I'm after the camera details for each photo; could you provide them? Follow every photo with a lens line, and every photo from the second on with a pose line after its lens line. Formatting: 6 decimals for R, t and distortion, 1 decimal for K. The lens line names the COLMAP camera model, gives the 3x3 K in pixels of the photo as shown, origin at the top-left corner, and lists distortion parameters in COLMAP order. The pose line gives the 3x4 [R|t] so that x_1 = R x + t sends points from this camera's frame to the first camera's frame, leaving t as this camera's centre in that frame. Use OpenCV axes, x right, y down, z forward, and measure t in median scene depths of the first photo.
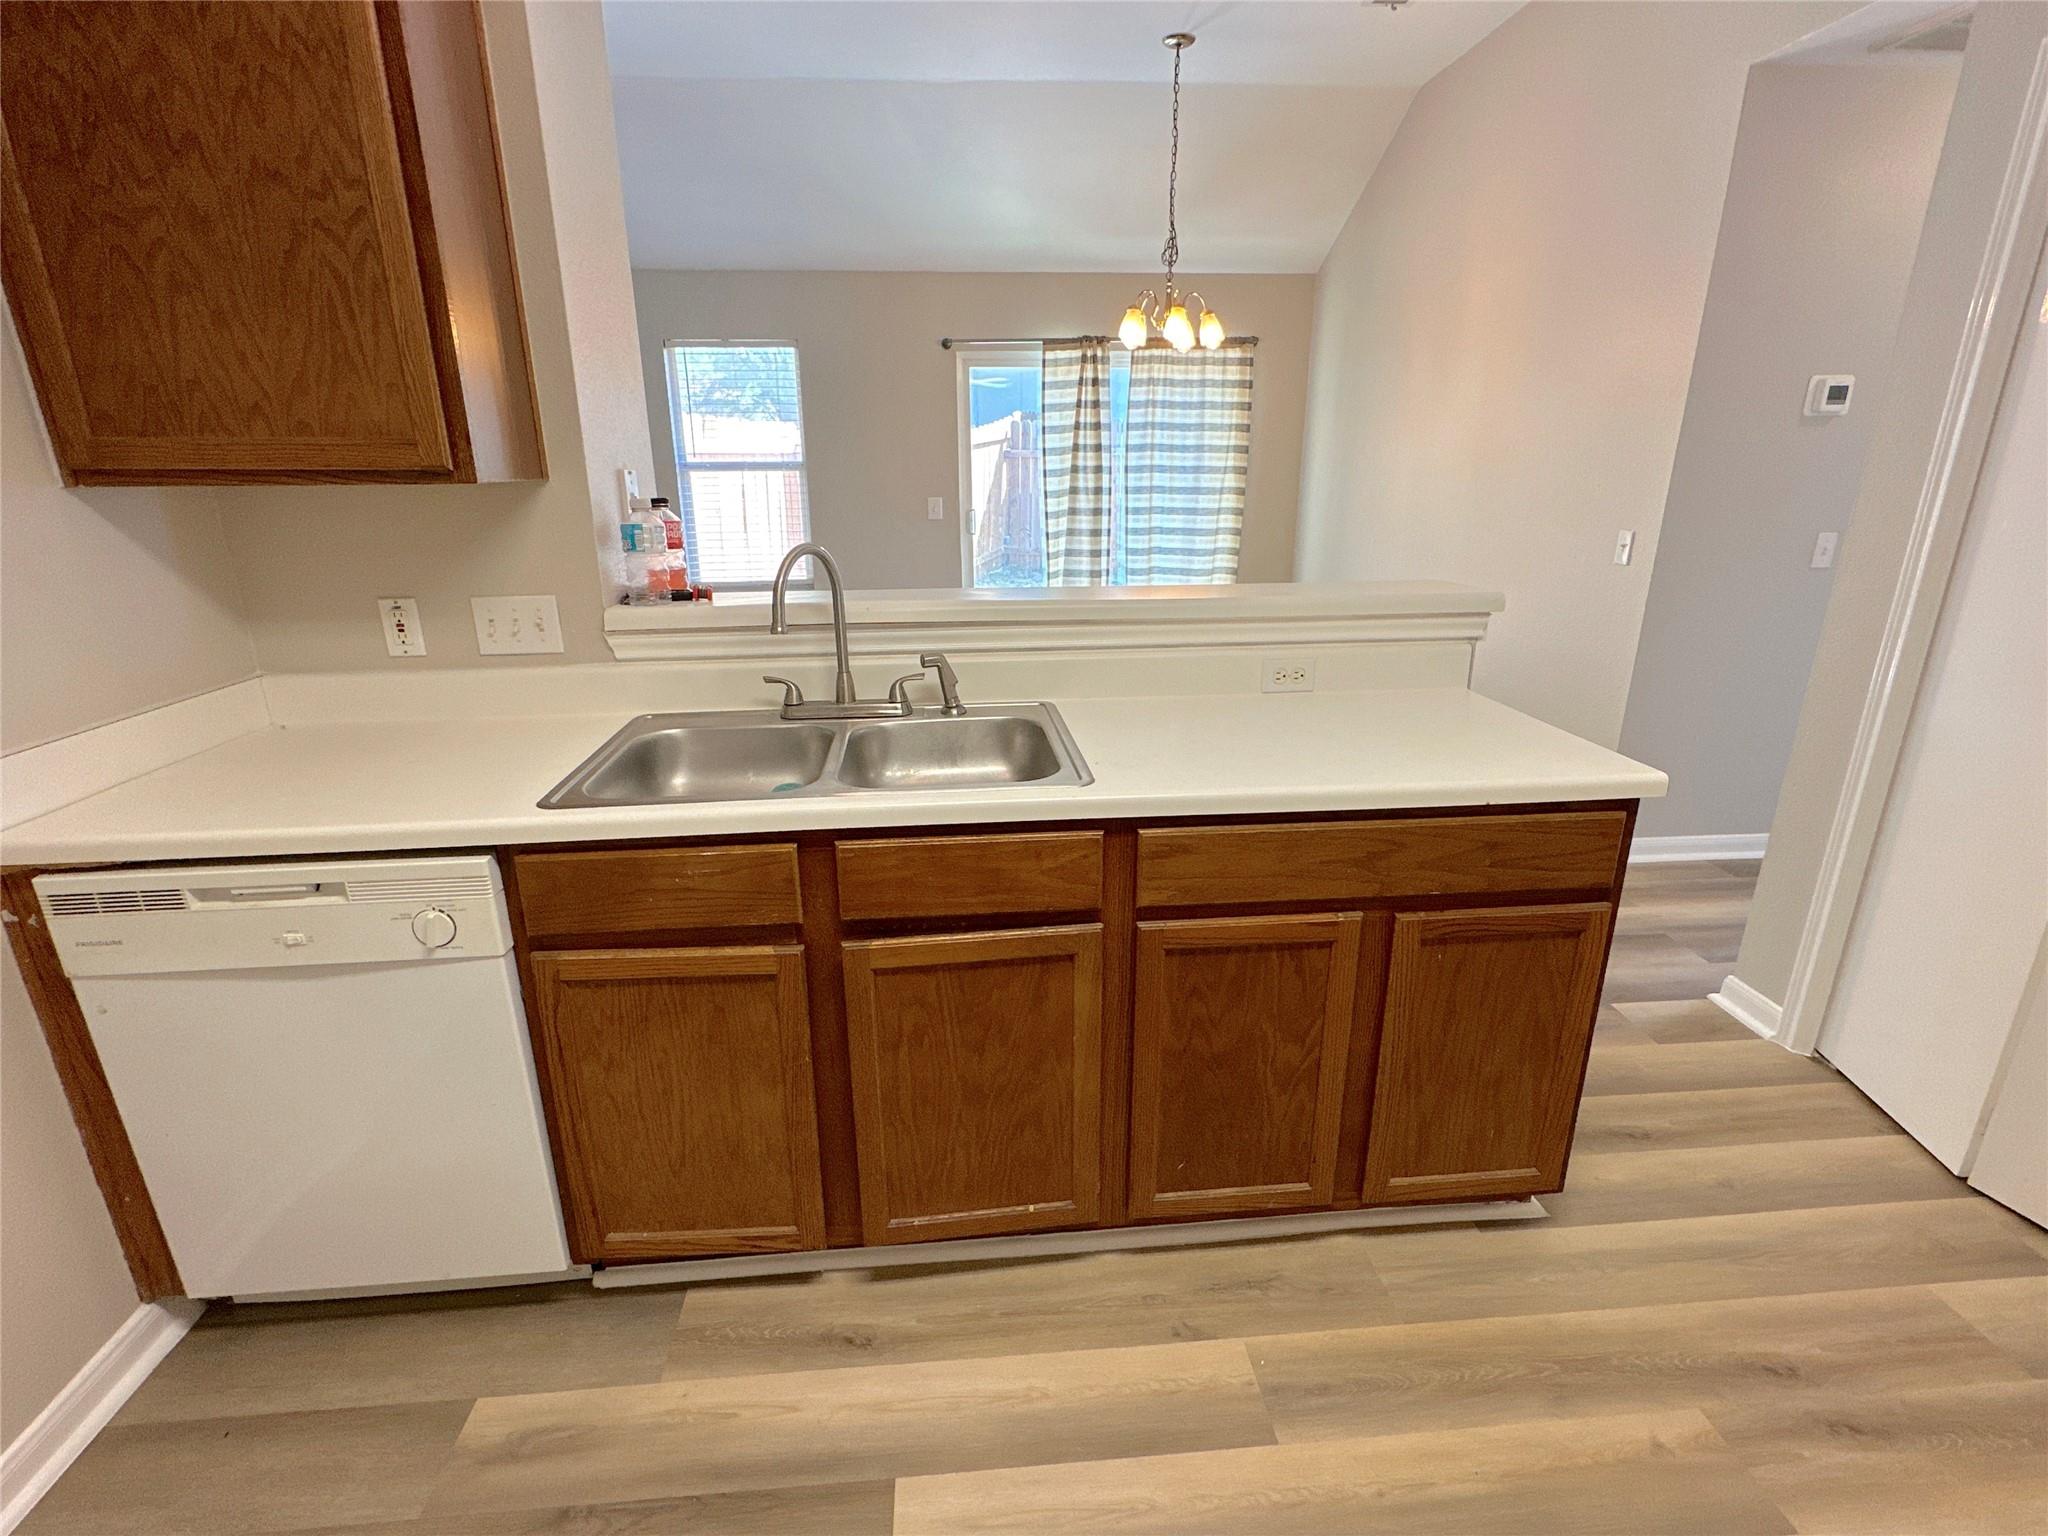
lens RADIAL K [[961.2, 0, 1023.9], [0, 961.2, 761.9], [0, 0, 1]] dist [-0.002114, -0.000188]
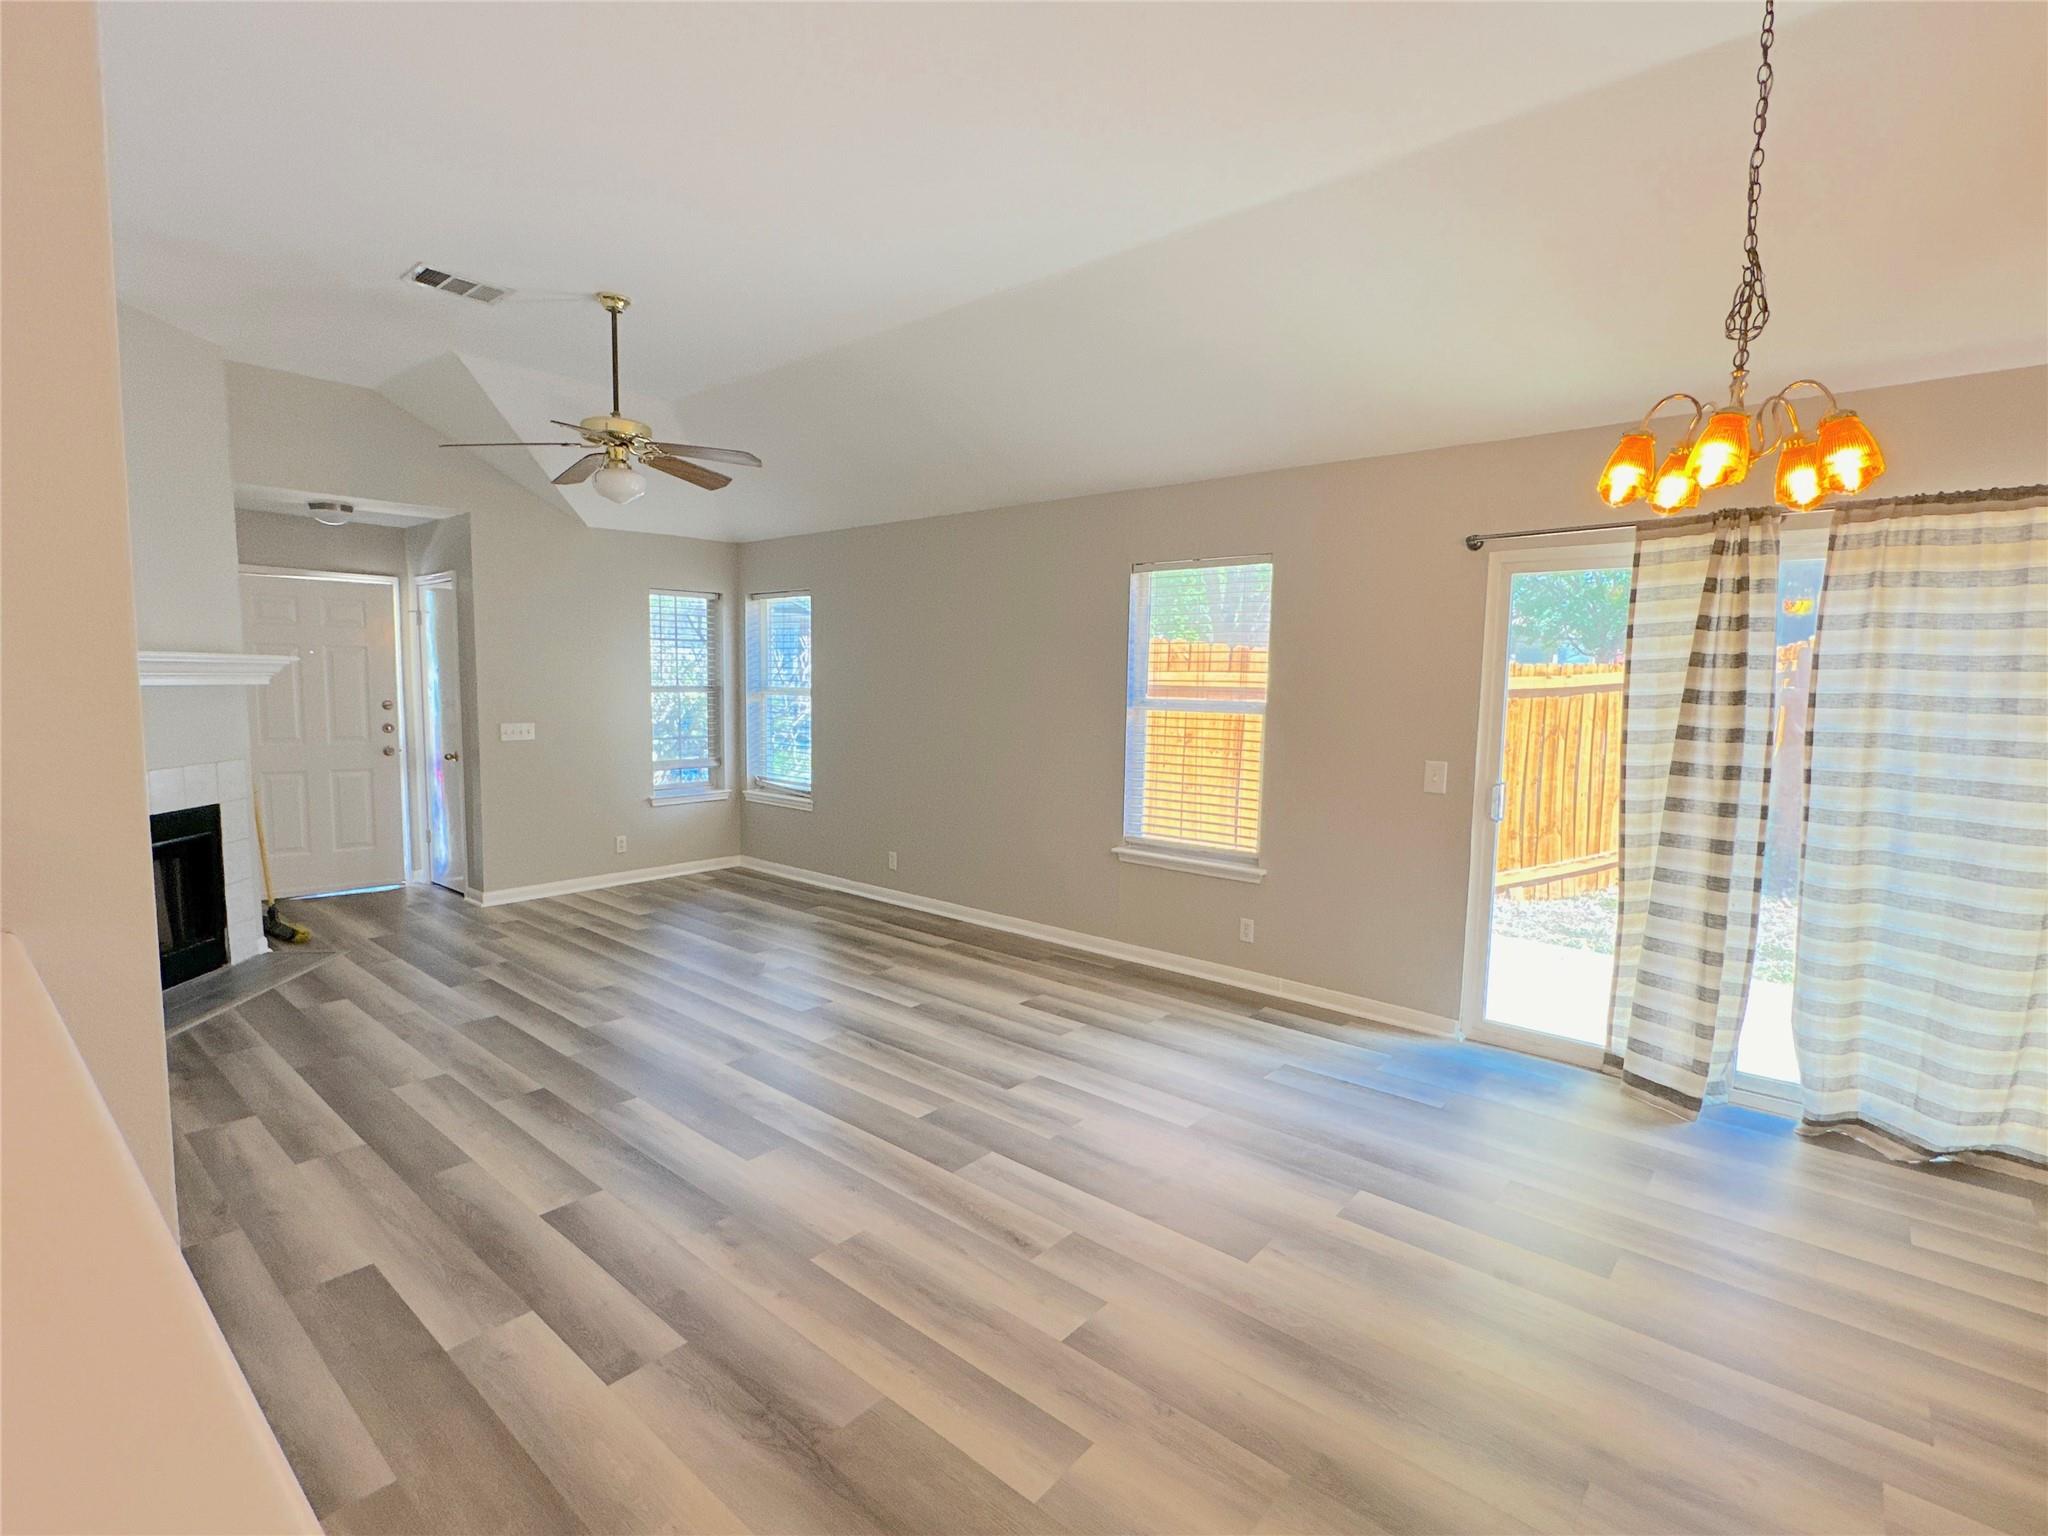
lens RADIAL K [[961.2, 0, 1030.5], [0, 961.2, 766.8], [0, 0, 1]] dist [-0.002114, -0.000188]
pose [[0.706216, 0.080608, -0.703393, 0.184014], [-0.232289, 0.964883, -0.122646, -0.129583], [0.668806, 0.250005, 0.700140, 0.360545]]
